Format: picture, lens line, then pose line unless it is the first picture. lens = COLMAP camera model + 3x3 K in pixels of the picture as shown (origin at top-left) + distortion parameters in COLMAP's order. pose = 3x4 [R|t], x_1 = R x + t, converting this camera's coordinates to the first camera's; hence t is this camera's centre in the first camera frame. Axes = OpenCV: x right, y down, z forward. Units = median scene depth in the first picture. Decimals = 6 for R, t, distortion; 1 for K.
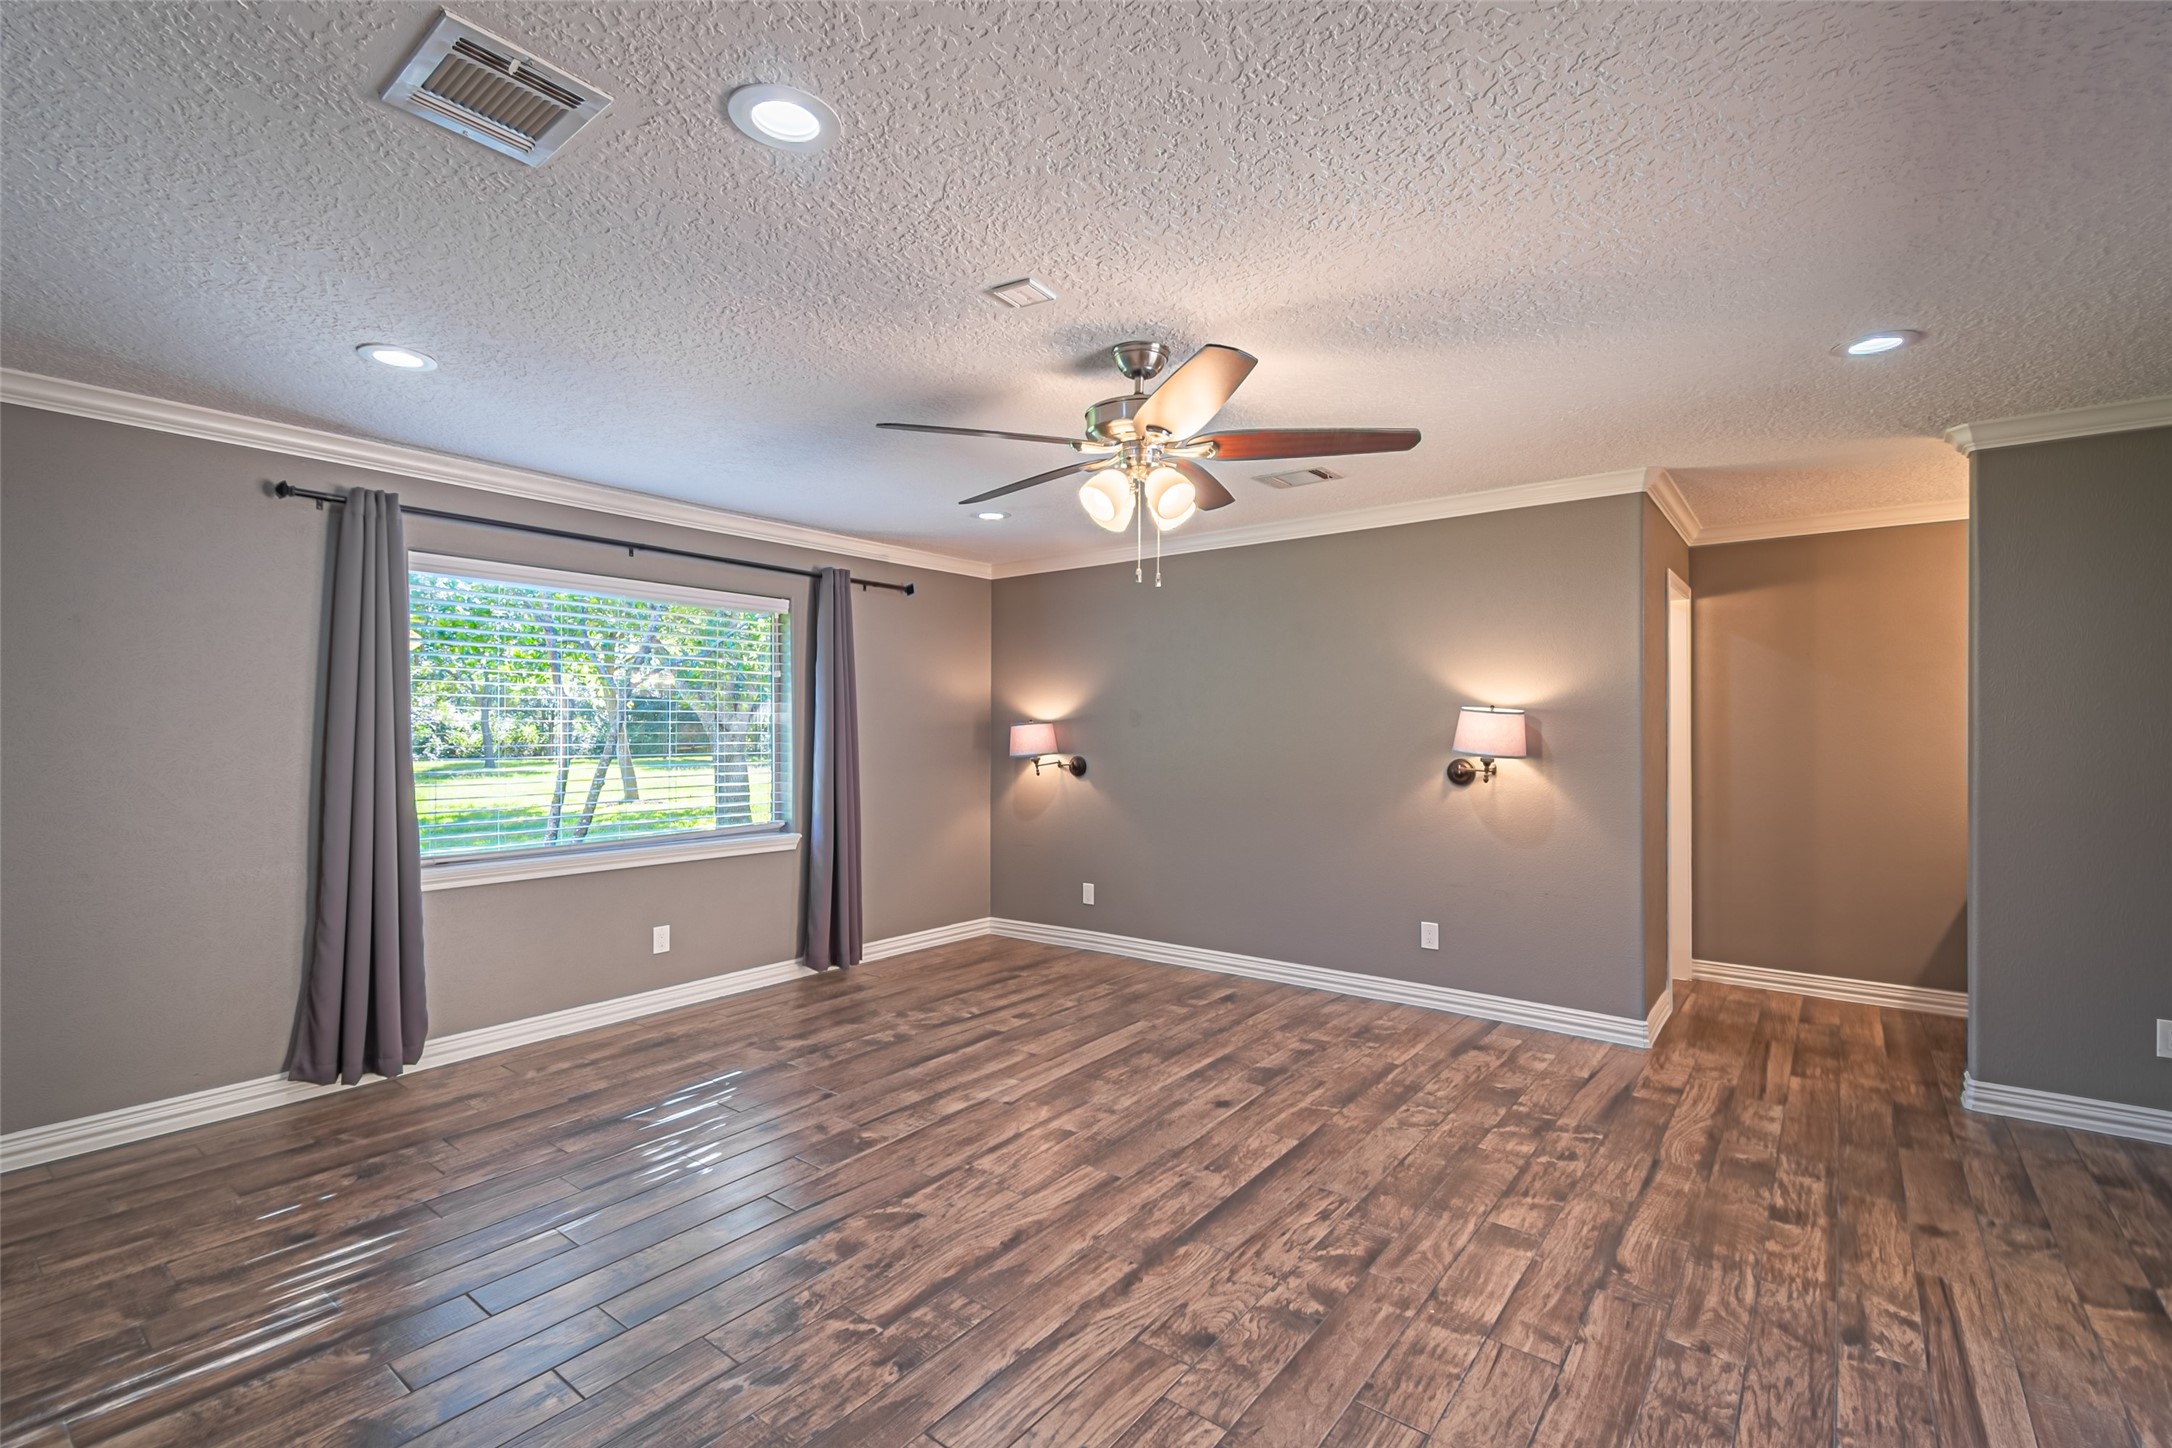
lens RADIAL K [[955.5, 0, 1082.9], [0, 955.5, 726.5], [0, 0, 1]] dist [0.024223, -0.009857]
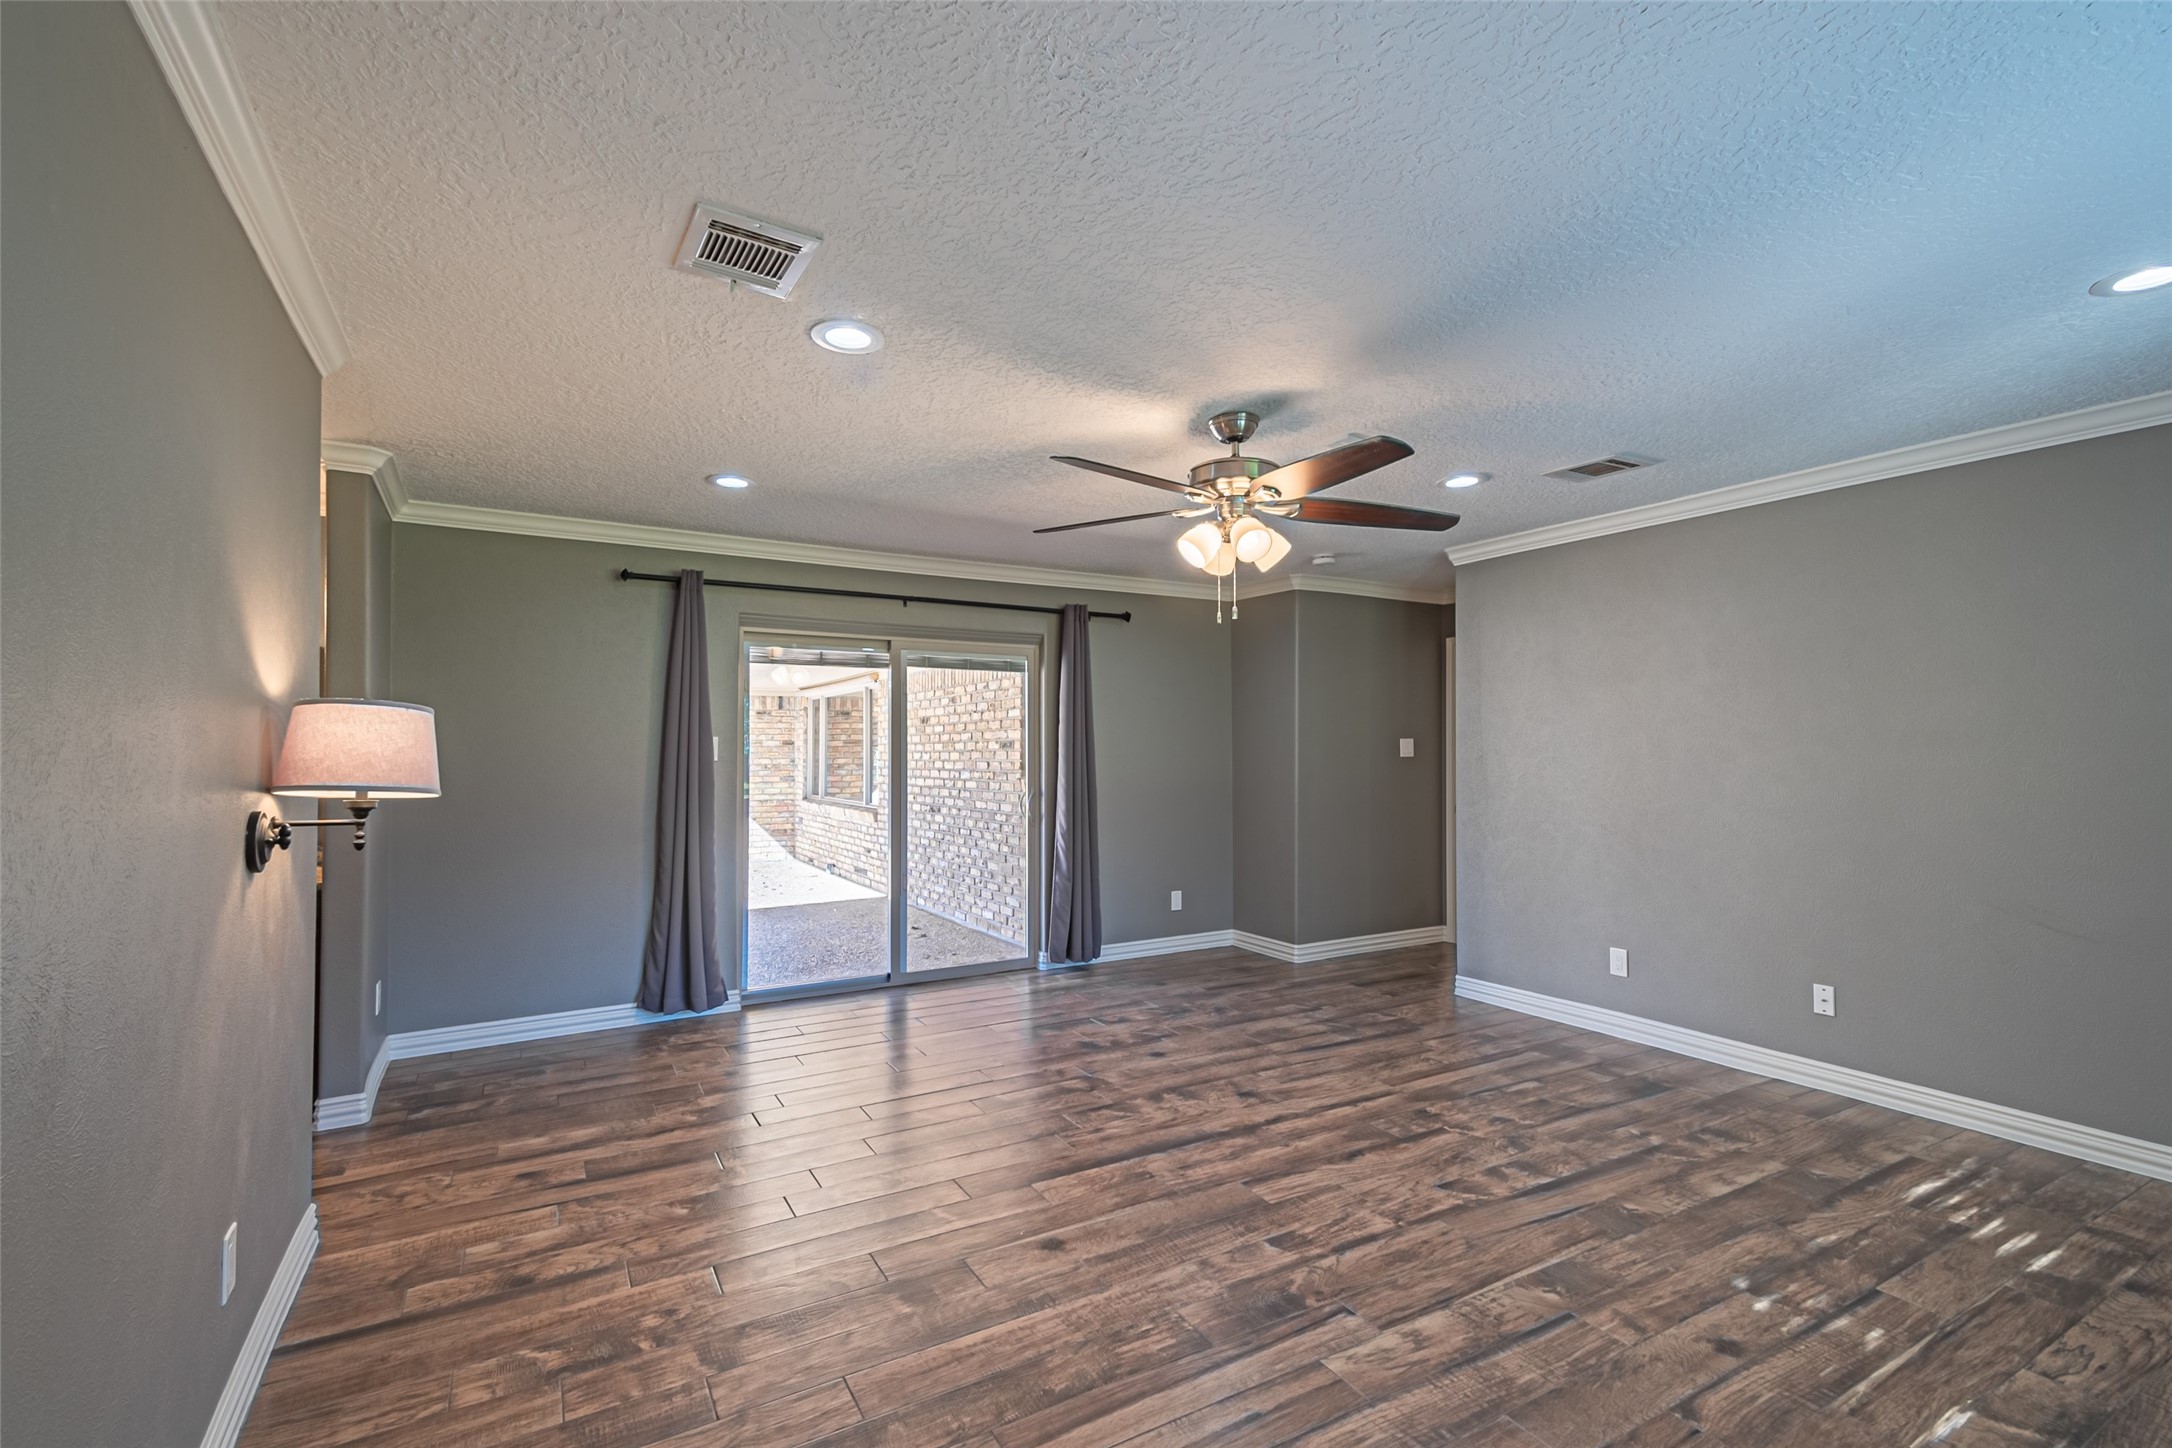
lens RADIAL K [[955.5, 0, 1085.8], [0, 955.5, 738.7], [0, 0, 1]] dist [0.024223, -0.009857]
pose [[-0.928618, 0.003812, 0.371018, -0.197572], [-0.001551, 0.999899, -0.014155, 0.011688], [-0.371035, -0.013720, -0.928518, 2.118727]]
